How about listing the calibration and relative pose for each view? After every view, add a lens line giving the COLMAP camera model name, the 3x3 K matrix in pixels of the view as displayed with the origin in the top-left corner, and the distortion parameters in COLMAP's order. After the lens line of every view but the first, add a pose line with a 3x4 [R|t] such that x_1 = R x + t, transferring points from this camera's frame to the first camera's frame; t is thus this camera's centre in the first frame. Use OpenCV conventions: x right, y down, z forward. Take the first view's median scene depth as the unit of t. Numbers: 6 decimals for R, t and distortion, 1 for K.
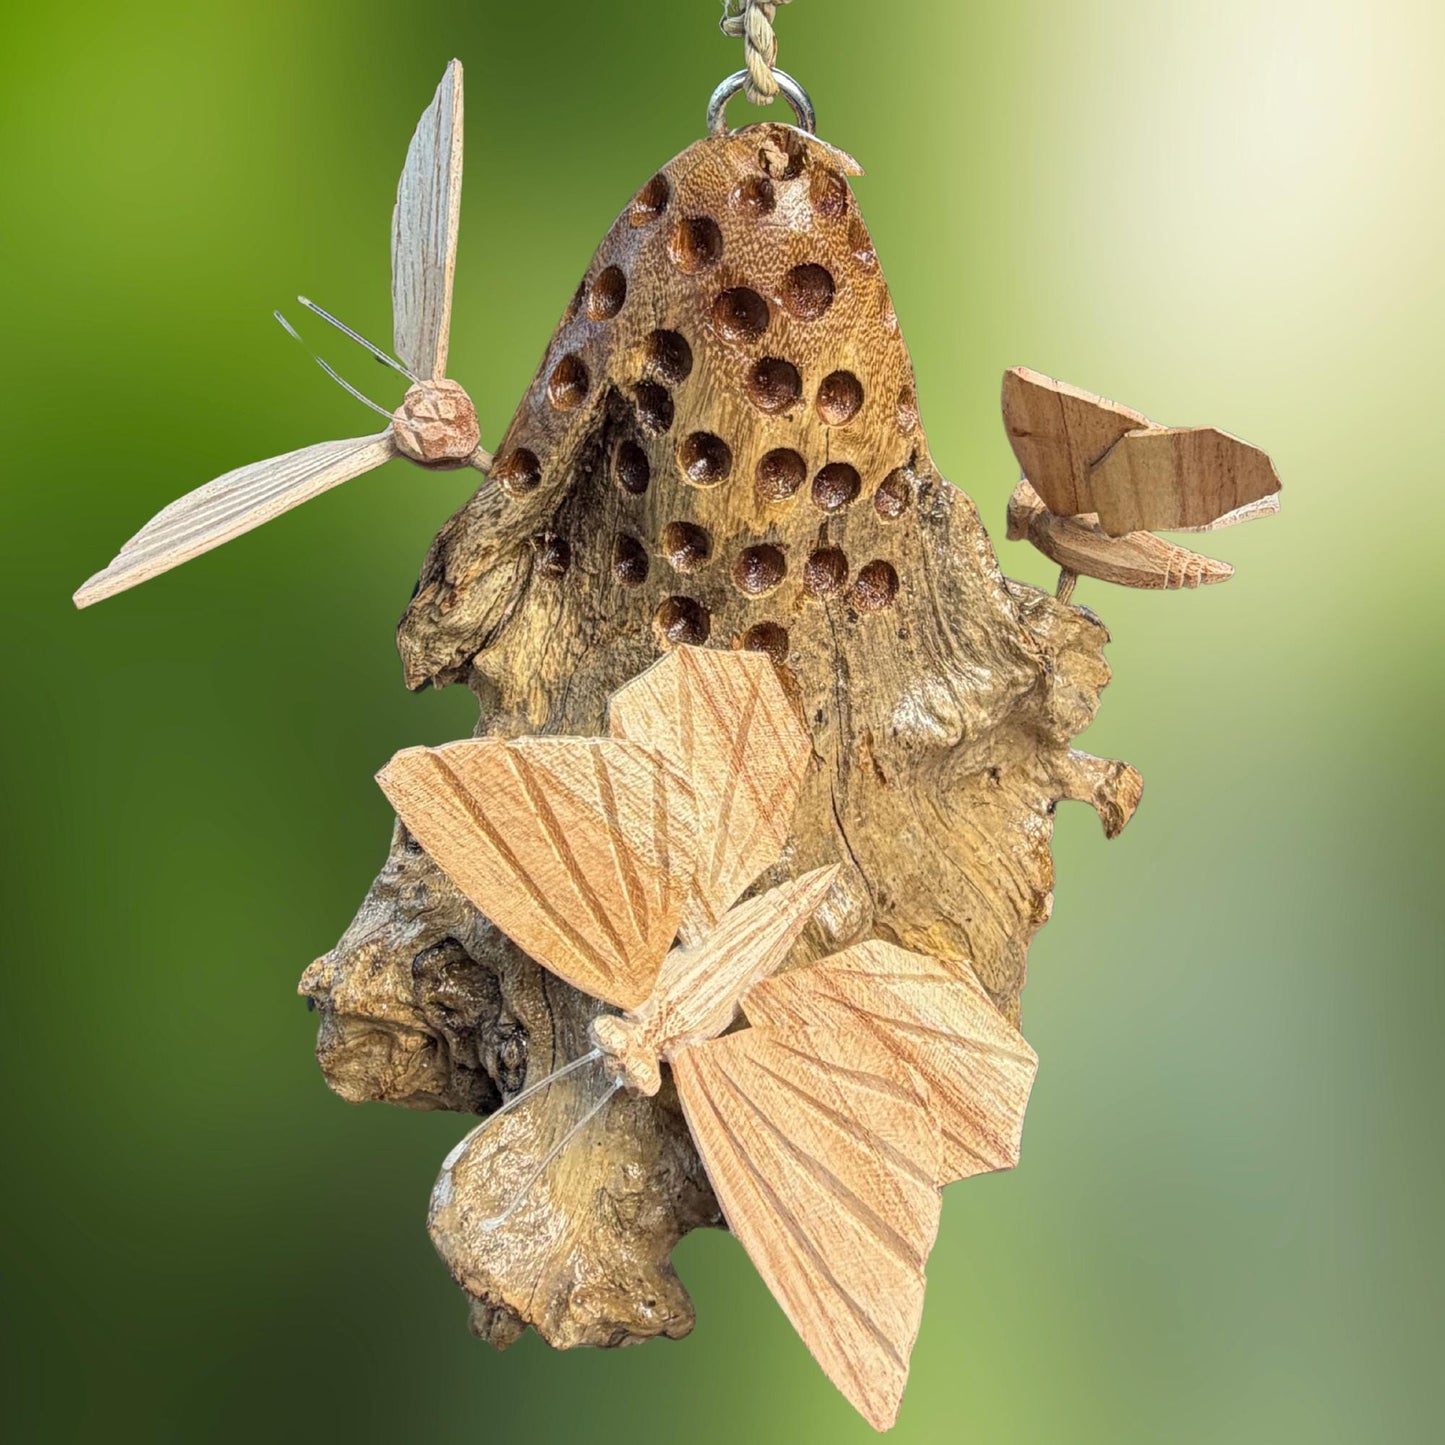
lens RADIAL K [[1498.5, 0, 786.3], [0, 1498.5, 445.0], [0, 0, 1]] dist [0.001292, 0.000000]
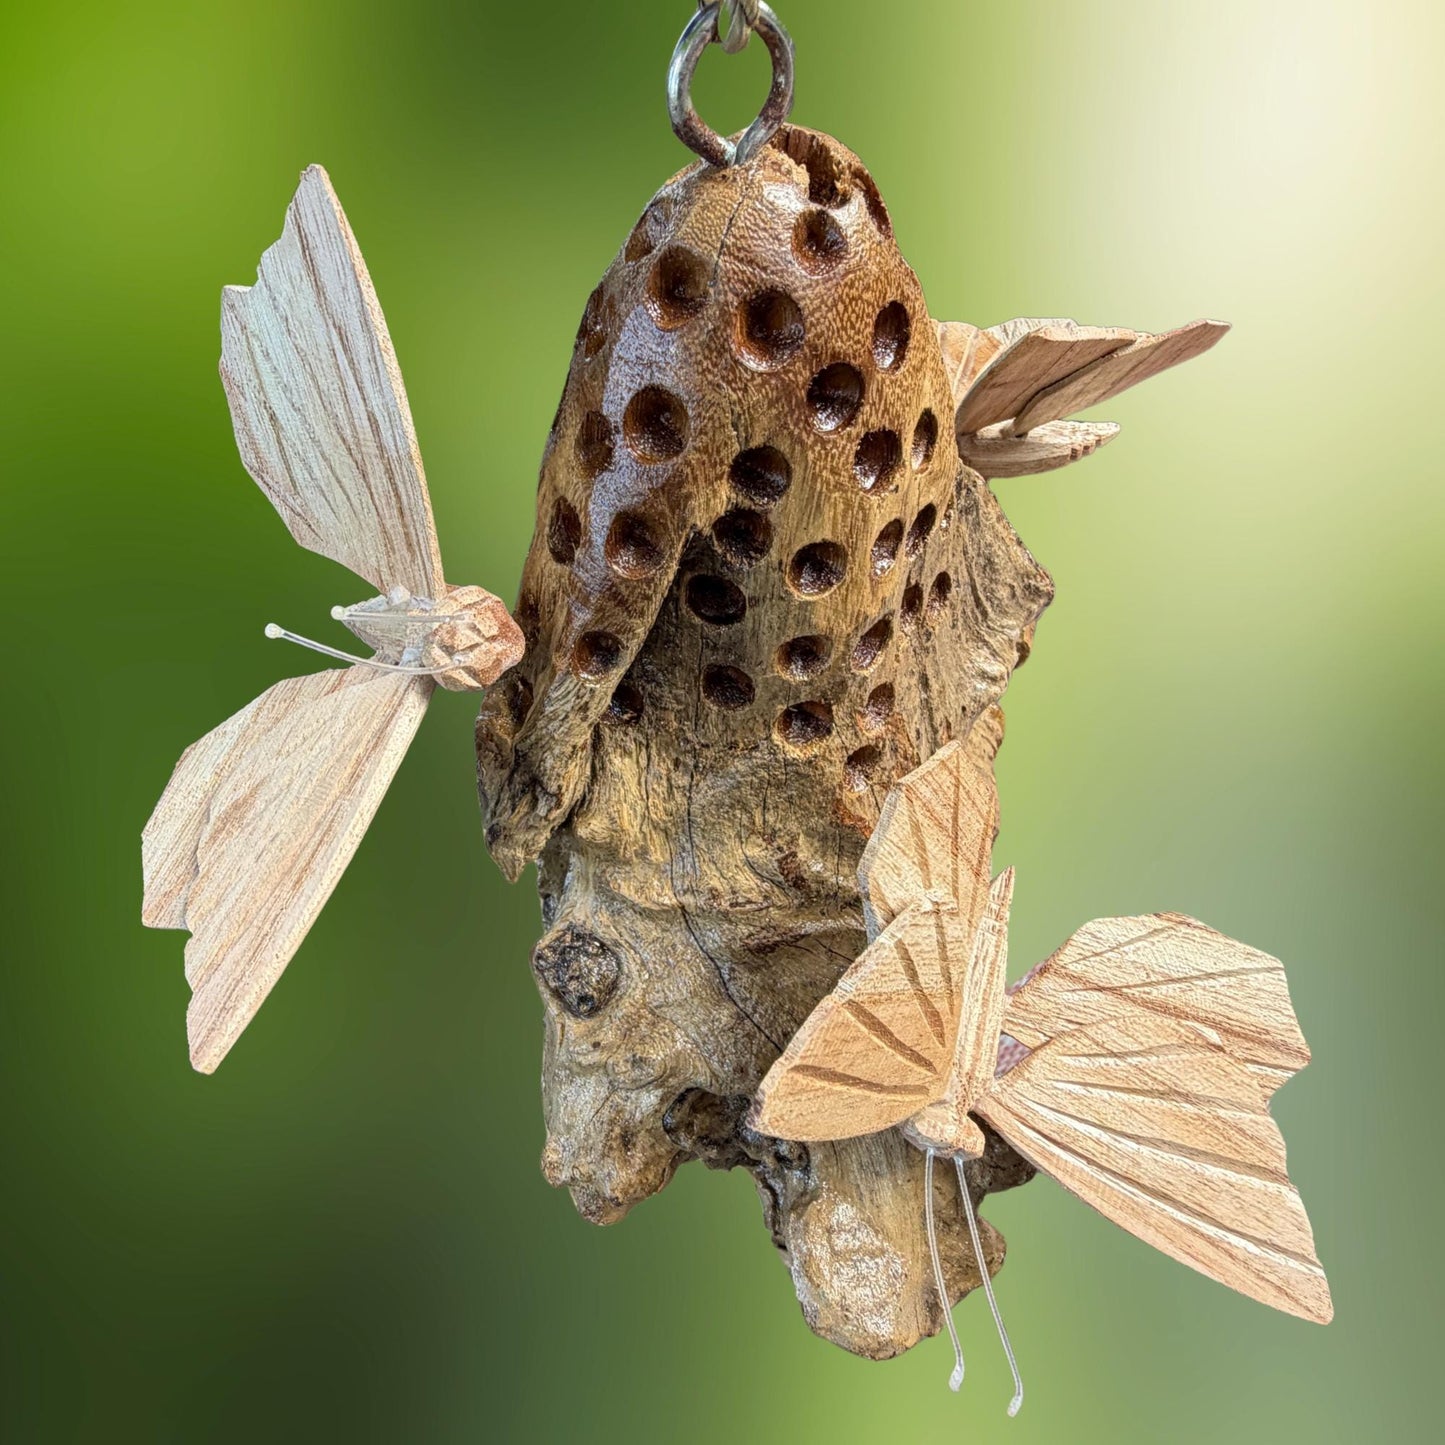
lens RADIAL K [[1016.4, 0, 636.4], [0, 1016.4, 647.7], [0, 0, 1]] dist [0.000475, 0.001898]
pose [[0.885915, -0.411033, 0.214955, -0.287198], [0.308345, 0.868064, 0.389086, -0.208202], [-0.346522, -0.278417, 0.895771, 0.495427]]
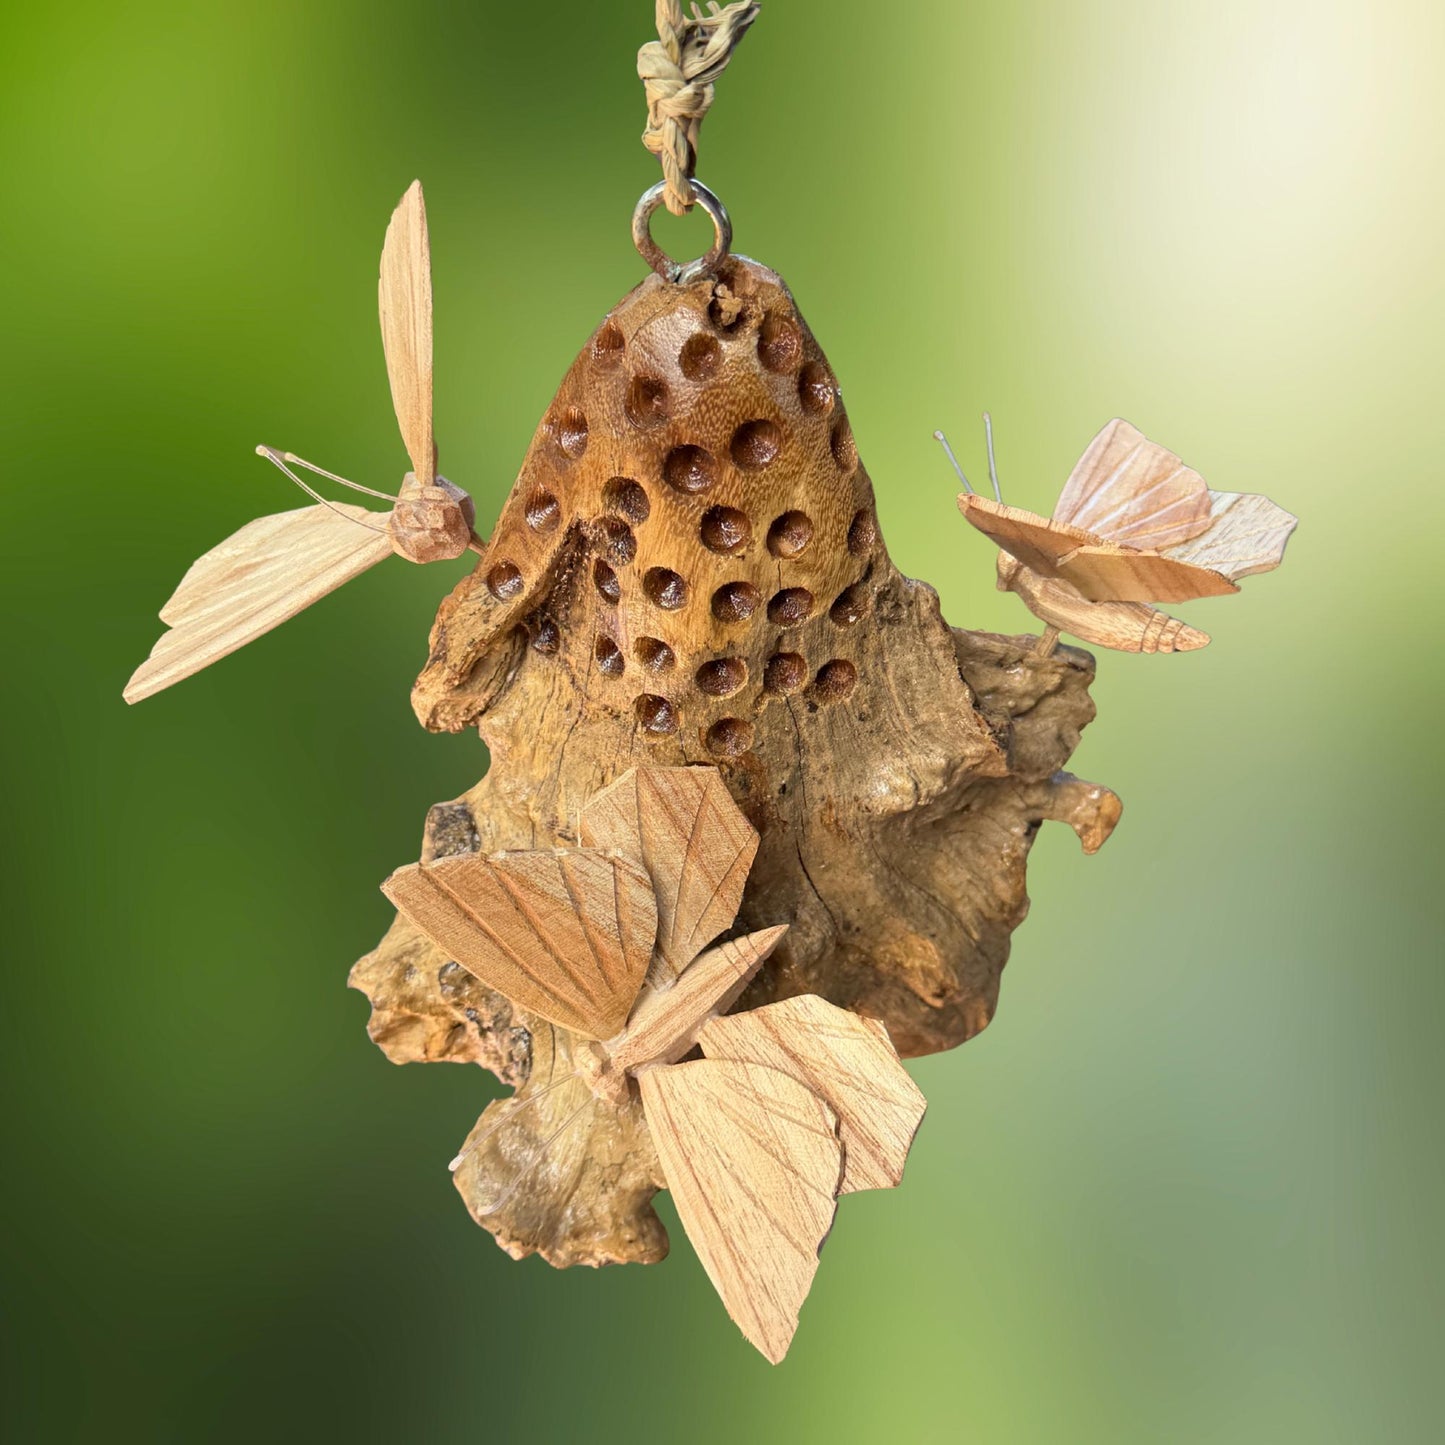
lens RADIAL K [[1837.3, 0, 777.0], [0, 1837.3, 758.6], [0, 0, 1]] dist [0.100322, 0.000000]
pose [[0.993230, 0.044345, -0.107364, 0.173903], [-0.001541, 0.929214, 0.369539, -0.367619], [0.116151, -0.366872, 0.922992, -0.271618]]
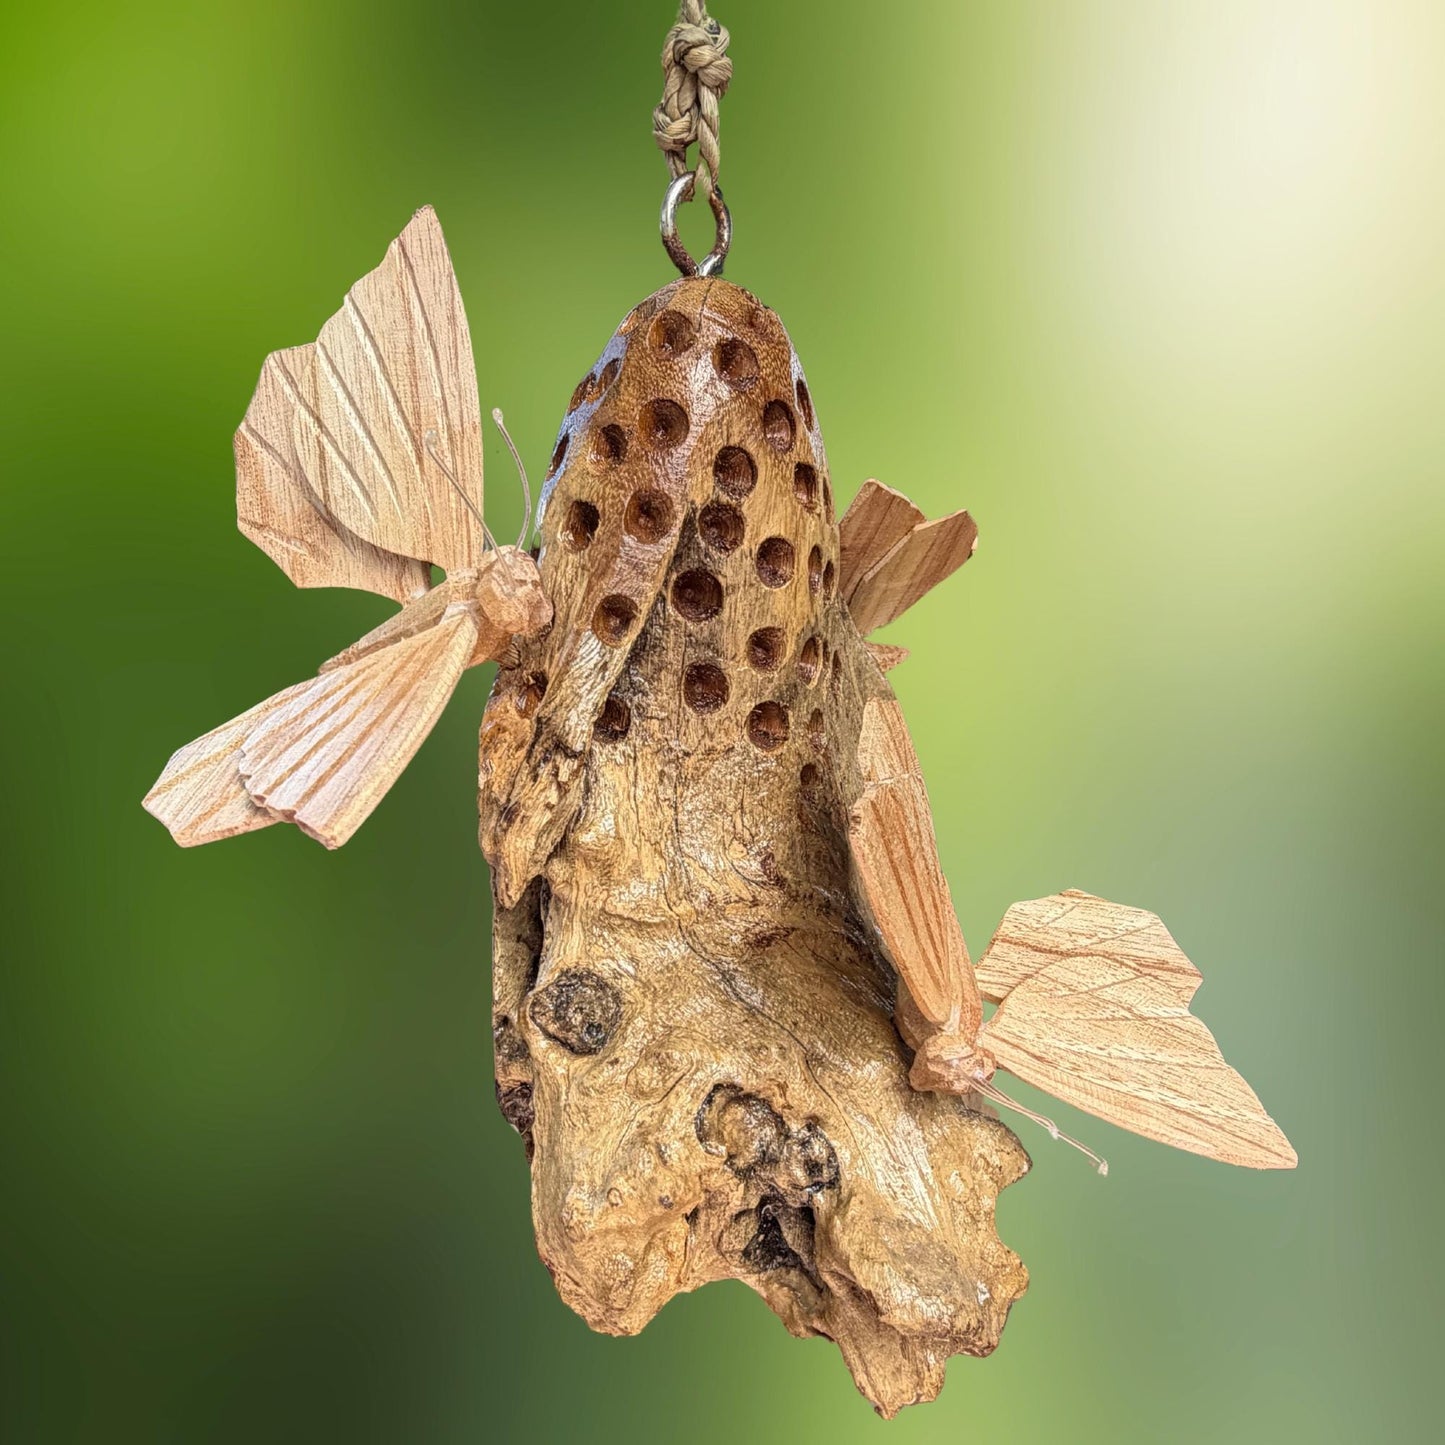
lens RADIAL K [[1143.4, 0, 719.0], [0, 1143.4, 782.1], [0, 0, 1]] dist [0.014970, -0.013267]
pose [[0.687624, -0.265196, 0.675903, -0.691701], [0.305205, 0.950244, 0.062338, 0.097015], [-0.658805, 0.163424, 0.734350, 0.426949]]
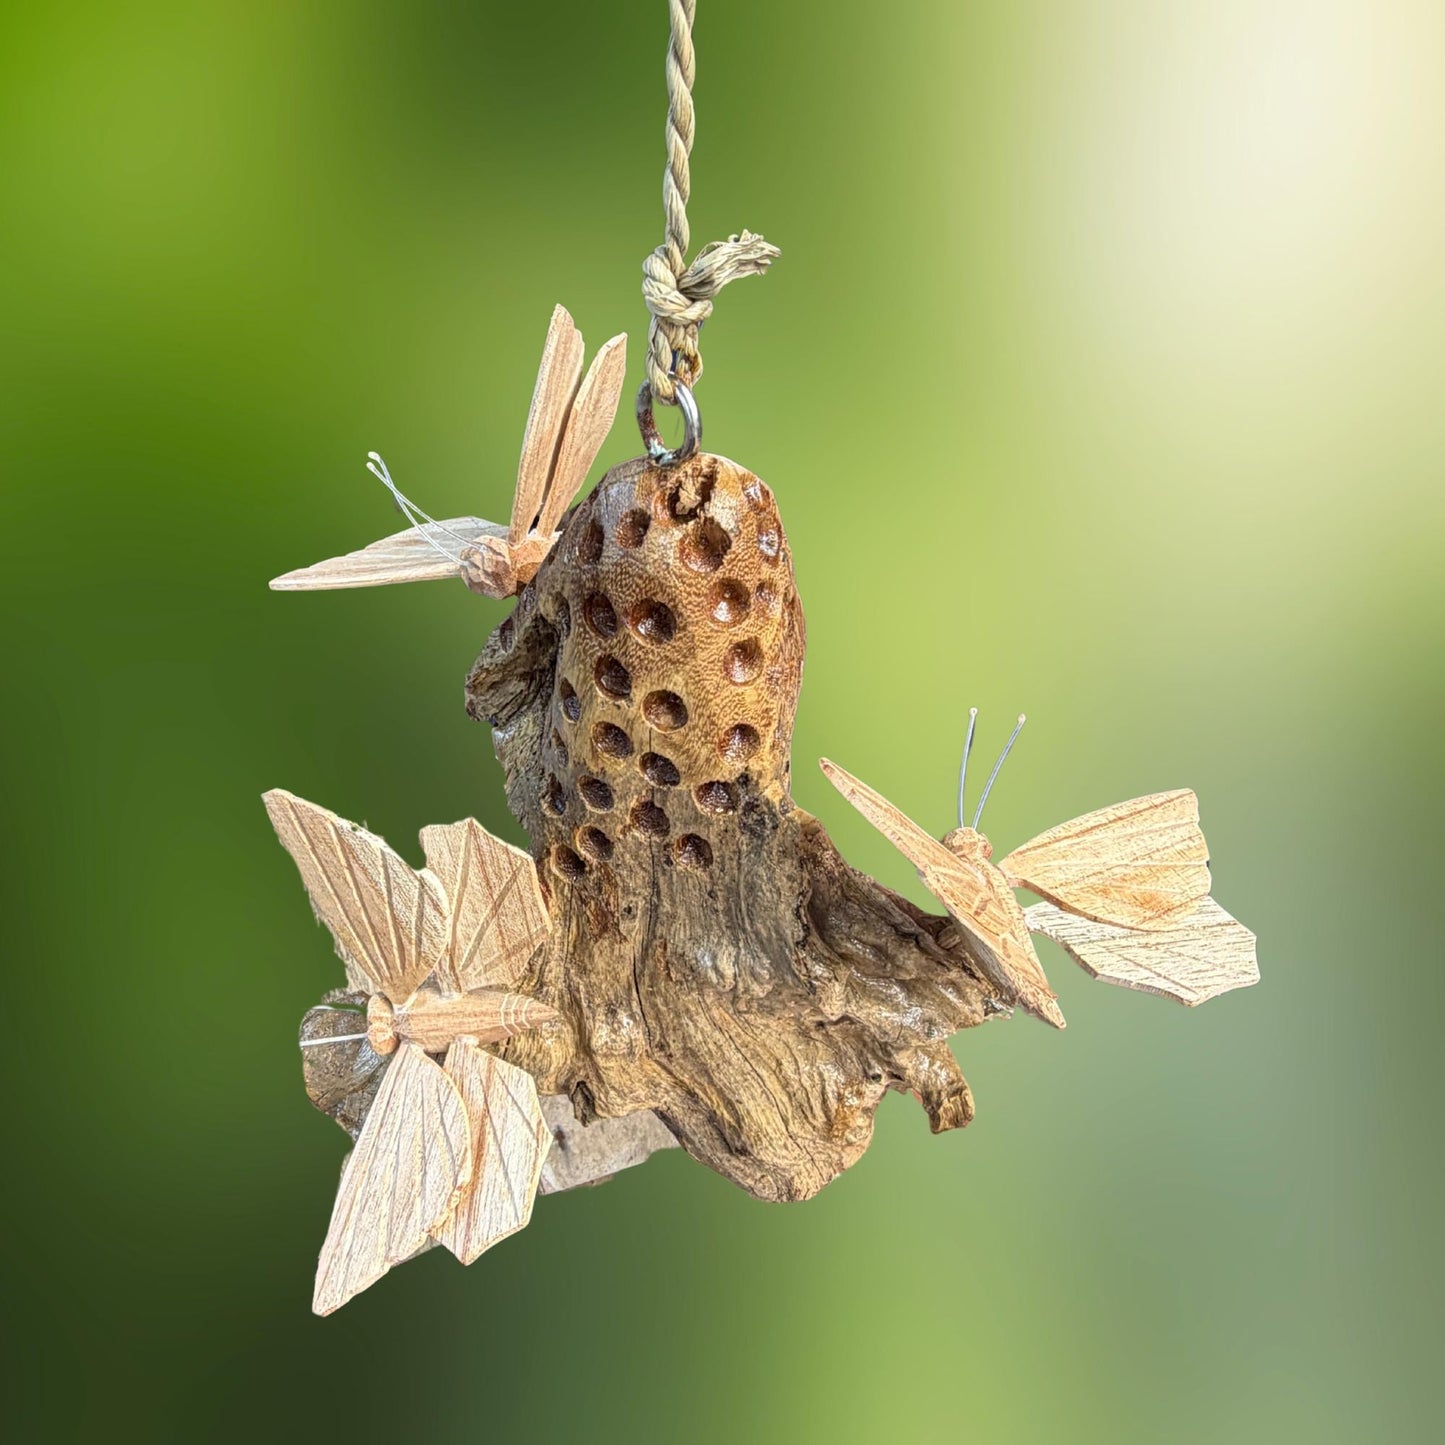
lens RADIAL K [[1261.7, 0, 632.2], [0, 1261.7, 716.5], [0, 0, 1]] dist [0.002884, 0.003226]
pose [[0.665095, 0.503065, -0.551882, 0.559706], [-0.288714, 0.854795, 0.431243, -0.441365], [0.688689, -0.127482, 0.713762, 0.282956]]
